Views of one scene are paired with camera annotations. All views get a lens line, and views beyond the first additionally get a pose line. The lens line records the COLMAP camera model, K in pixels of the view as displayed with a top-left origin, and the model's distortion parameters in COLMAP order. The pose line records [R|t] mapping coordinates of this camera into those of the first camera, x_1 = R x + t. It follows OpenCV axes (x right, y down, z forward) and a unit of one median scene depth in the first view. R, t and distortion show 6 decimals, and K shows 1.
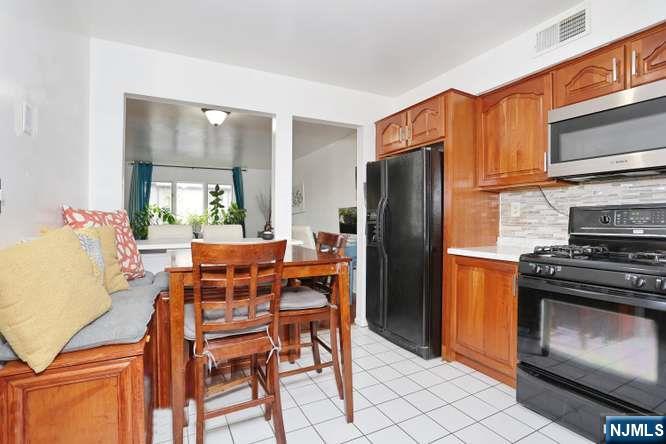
lens RADIAL K [[324.3, 0, 332.1], [0, 324.3, 223.5], [0, 0, 1]] dist [-0.064617, 0.023931]
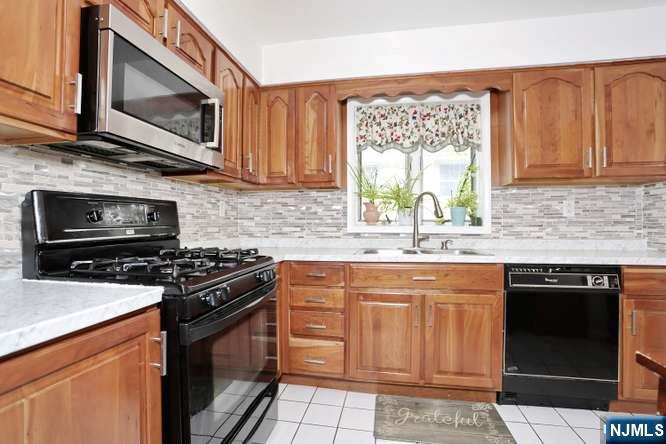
lens RADIAL K [[324.3, 0, 332.5], [0, 324.3, 220.6], [0, 0, 1]] dist [-0.064617, 0.023931]
pose [[-0.796238, -0.000744, 0.604983, 0.023637], [0.003576, 0.999976, 0.005936, -0.001356], [-0.604973, 0.006890, -0.796217, 0.319916]]
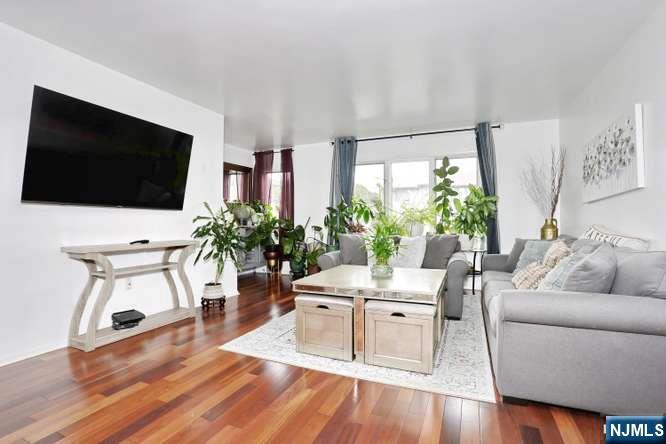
lens RADIAL K [[324.3, 0, 338.2], [0, 324.3, 225.9], [0, 0, 1]] dist [-0.064617, 0.023931]
pose [[0.653415, 0.004764, -0.756985, -0.041765], [-0.006677, 0.999978, 0.000530, 0.007527], [0.756970, 0.004708, 0.653432, 0.495979]]
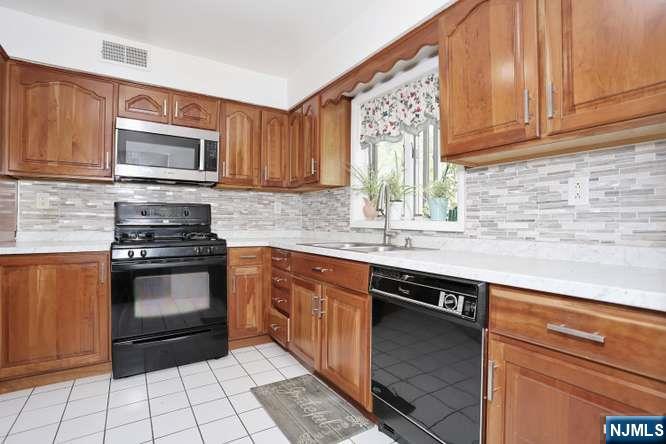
lens RADIAL K [[324.3, 0, 334.0], [0, 324.3, 221.0], [0, 0, 1]] dist [-0.064617, 0.023931]
pose [[-0.101660, -0.002443, 0.994816, -0.142830], [0.005065, 0.999983, 0.002973, 0.005454], [-0.994806, 0.005341, -0.101646, 0.088135]]
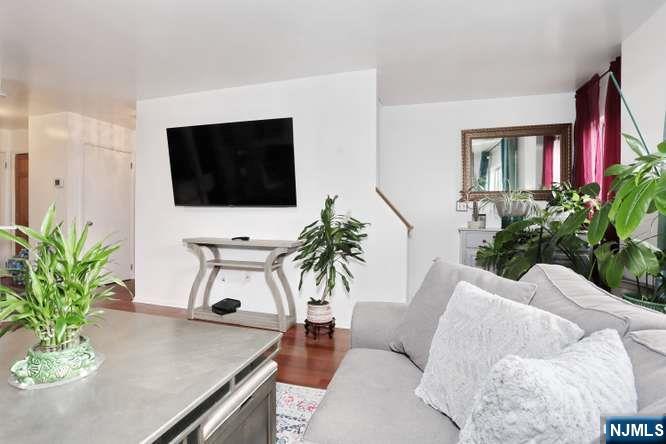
lens RADIAL K [[324.3, 0, 333.6], [0, 324.3, 222.4], [0, 0, 1]] dist [-0.064617, 0.023931]
pose [[-0.678694, -0.003501, -0.734412, -0.266391], [-0.016397, 0.999812, 0.010387, 0.002188], [0.734238, 0.019092, -0.678624, 0.926316]]
